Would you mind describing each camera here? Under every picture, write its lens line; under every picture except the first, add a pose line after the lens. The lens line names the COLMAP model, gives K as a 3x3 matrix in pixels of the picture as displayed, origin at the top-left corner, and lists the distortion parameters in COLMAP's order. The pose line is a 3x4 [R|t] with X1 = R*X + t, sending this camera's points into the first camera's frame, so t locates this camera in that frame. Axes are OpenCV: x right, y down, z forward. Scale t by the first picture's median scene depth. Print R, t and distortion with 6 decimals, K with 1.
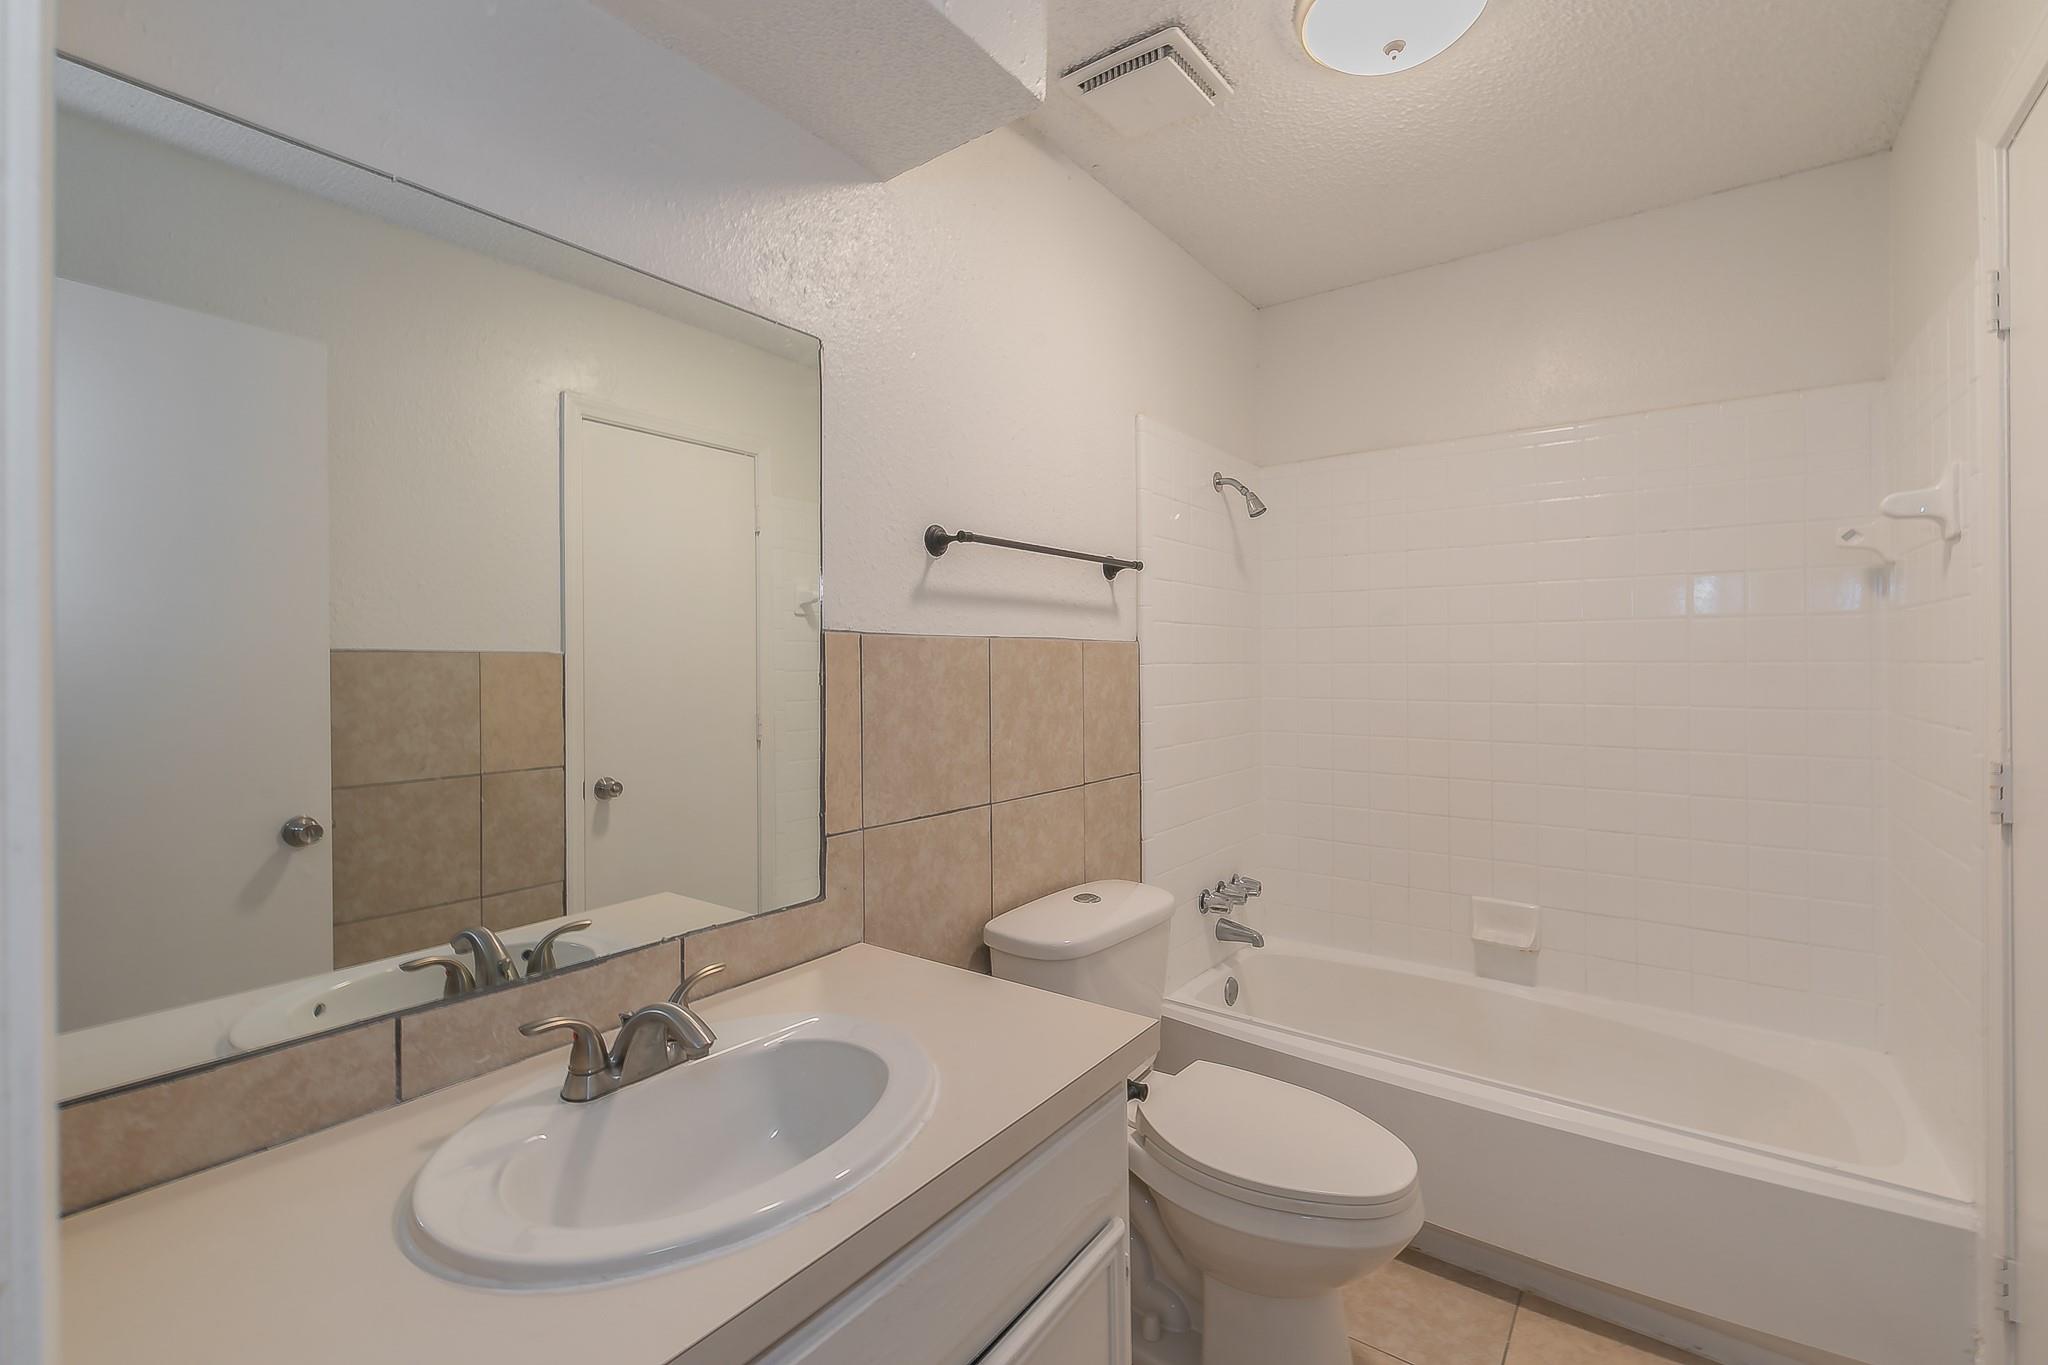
lens RADIAL K [[874.3, 0, 1025.2], [0, 874.3, 670.4], [0, 0, 1]] dist [-0.001525, -0.000534]
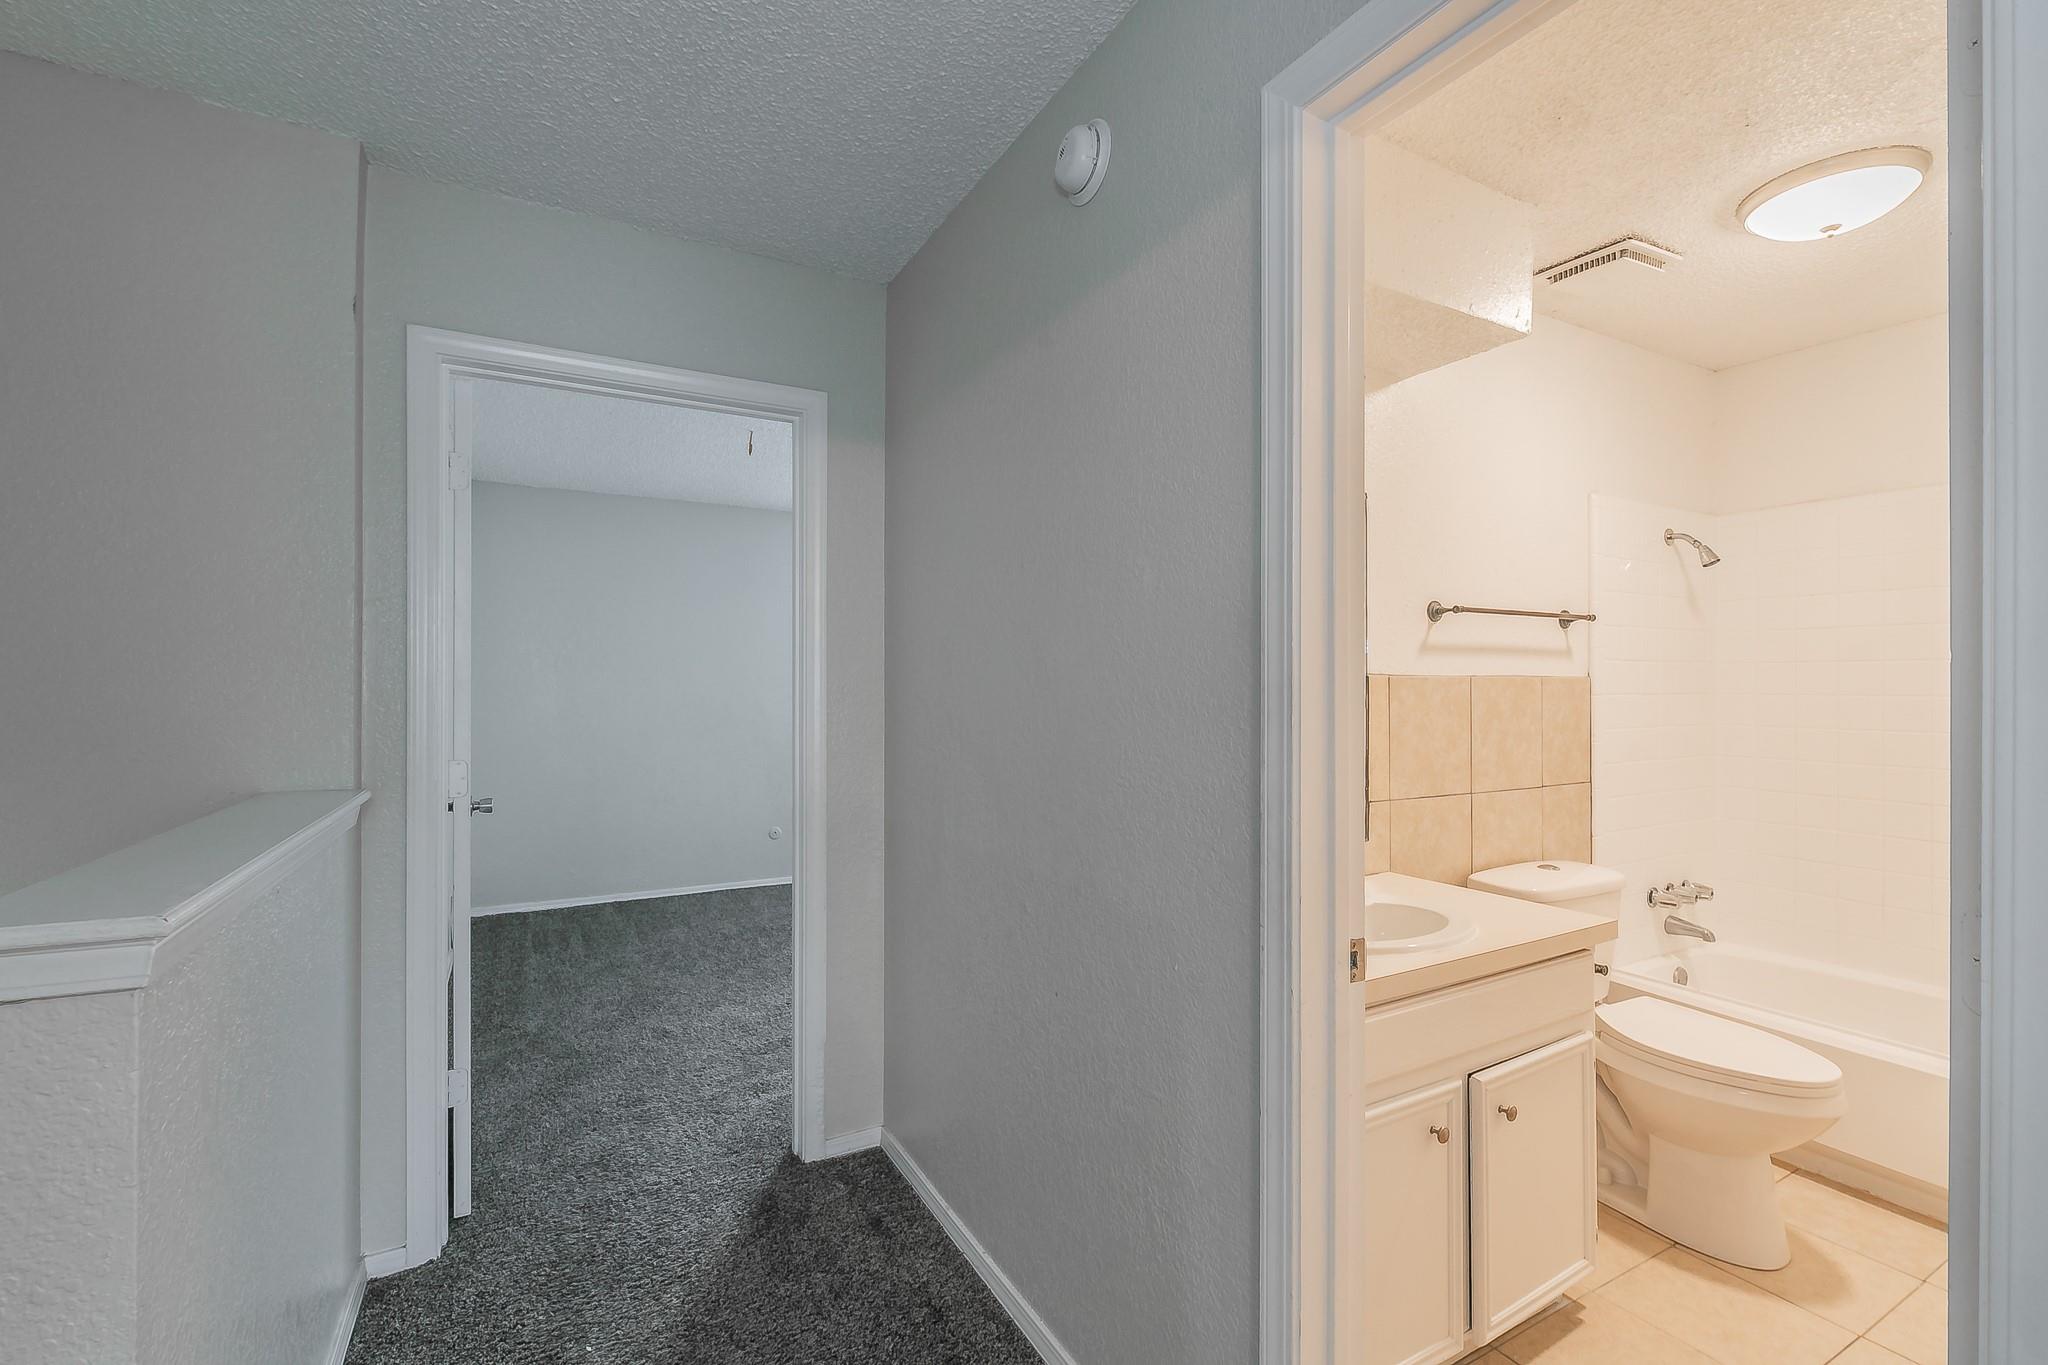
lens RADIAL K [[874.3, 0, 1020.6], [0, 874.3, 692.6], [0, 0, 1]] dist [-0.001525, -0.000534]
pose [[0.910378, 0.006137, -0.413731, -0.107164], [-0.007529, 0.999970, -0.001736, -0.003006], [0.413708, 0.004695, 0.910397, -0.533607]]
